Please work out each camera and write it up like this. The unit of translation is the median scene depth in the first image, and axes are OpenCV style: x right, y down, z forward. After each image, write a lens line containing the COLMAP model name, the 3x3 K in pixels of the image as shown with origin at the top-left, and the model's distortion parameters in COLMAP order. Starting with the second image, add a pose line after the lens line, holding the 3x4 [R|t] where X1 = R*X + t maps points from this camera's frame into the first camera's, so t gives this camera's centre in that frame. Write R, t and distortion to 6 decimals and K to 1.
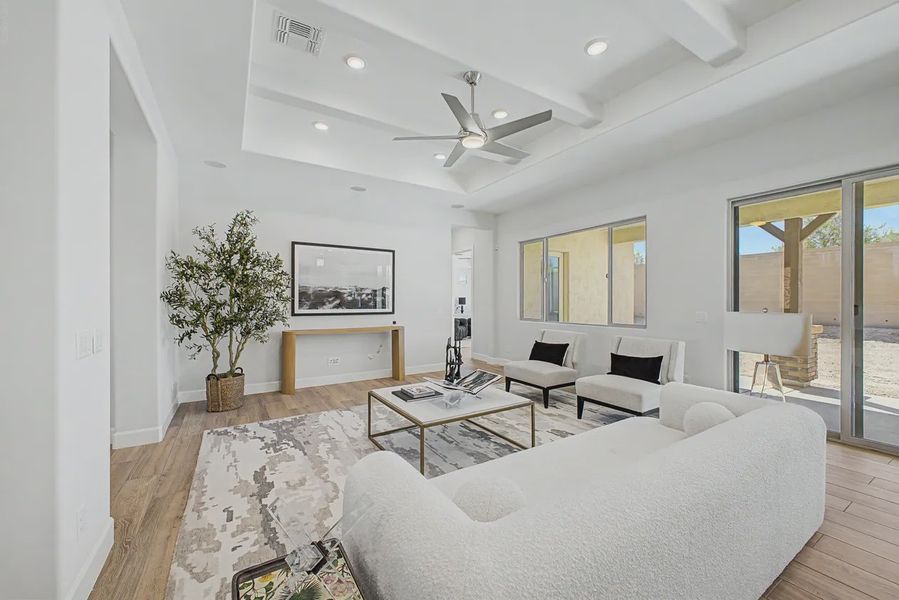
lens RADIAL K [[353.0, 0, 449.5], [0, 353.0, 300.0], [0, 0, 1]] dist [0.028433, -0.010925]
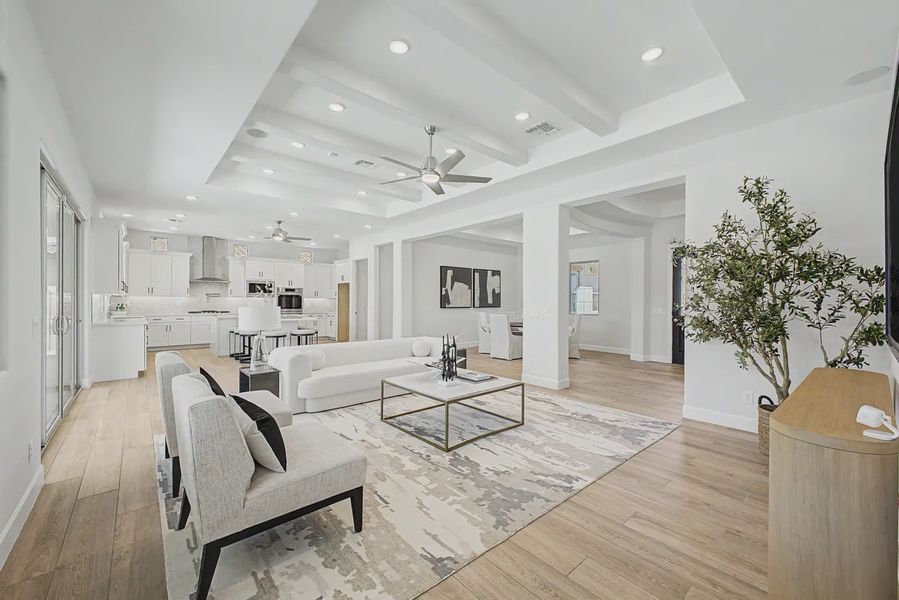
lens RADIAL K [[357.7, 0, 448.3], [0, 357.7, 301.4], [0, 0, 1]] dist [0.007919, -0.000419]
pose [[-0.987230, -0.005725, -0.159199, 0.137040], [-0.005747, 0.999983, -0.000325, 0.002472], [0.159198, 0.000594, -0.987247, 1.520329]]
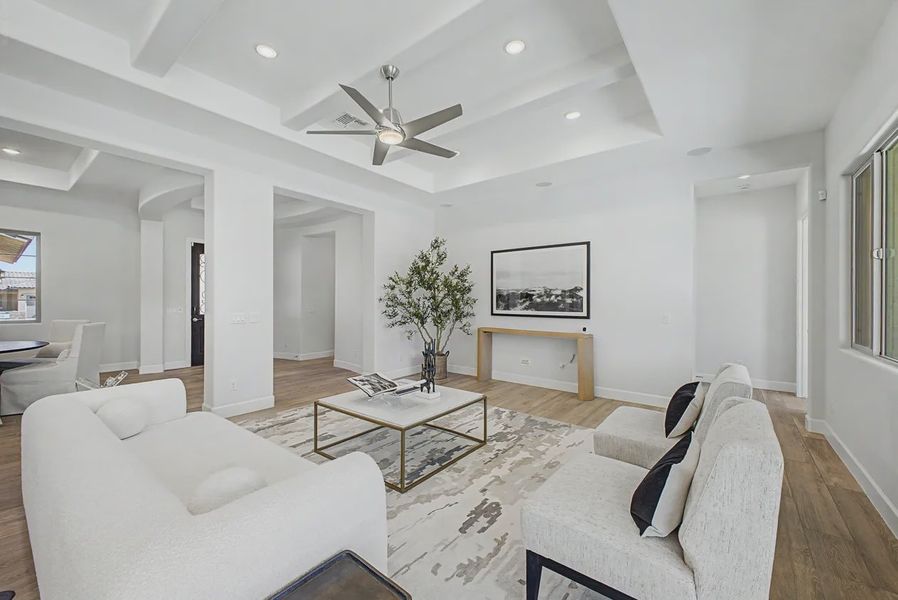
lens RADIAL K [[357.3, 0, 447.8], [0, 357.3, 301.4], [0, 0, 1]] dist [0.007919, -0.000419]
pose [[0.340324, 0.000746, -0.940308, 0.681326], [-0.001200, 0.999999, 0.000359, -0.001395], [0.940308, 0.001006, 0.340324, 0.540735]]
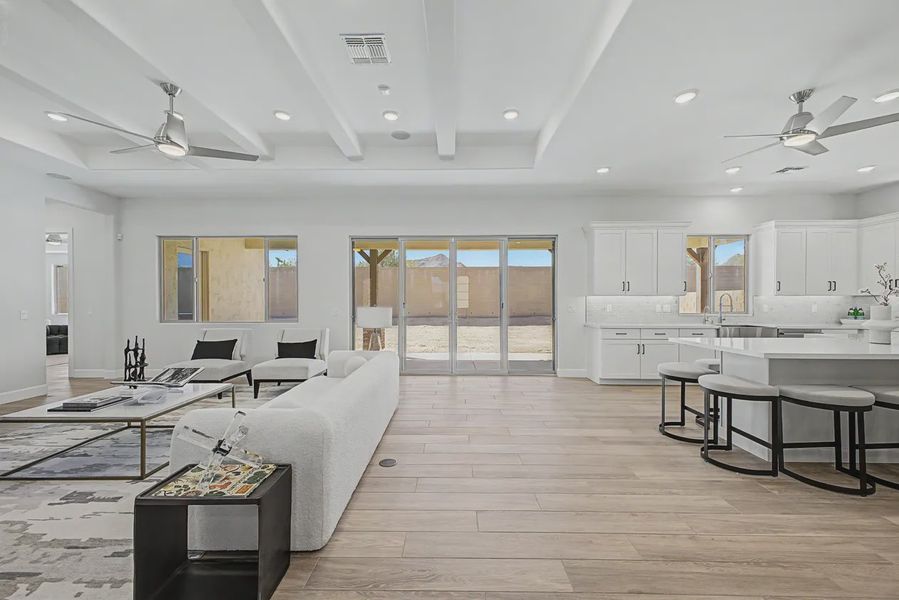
lens RADIAL K [[357.7, 0, 448.3], [0, 357.7, 301.4], [0, 0, 1]] dist [0.007919, -0.000419]
pose [[0.538870, -0.001630, 0.842387, -0.261653], [-0.000570, 0.999997, 0.002300, 0.000747], [-0.842388, -0.001719, 0.538868, -0.177475]]
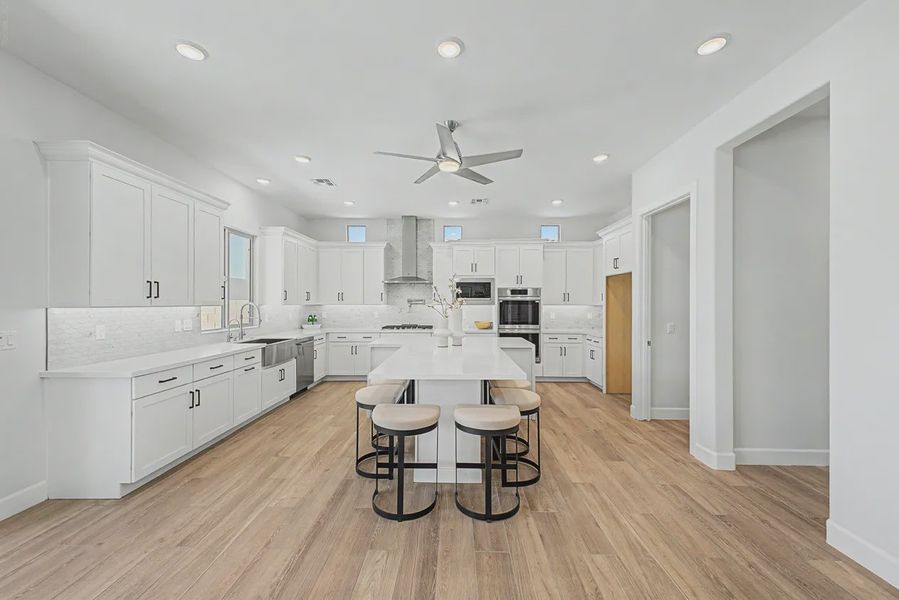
lens RADIAL K [[353.0, 0, 449.5], [0, 353.0, 300.0], [0, 0, 1]] dist [0.028433, -0.010925]
pose [[-0.839981, 0.002114, 0.542611, 0.291408], [-0.002917, 0.999960, -0.008412, -0.025504], [-0.542608, -0.008649, -0.839942, 0.239090]]
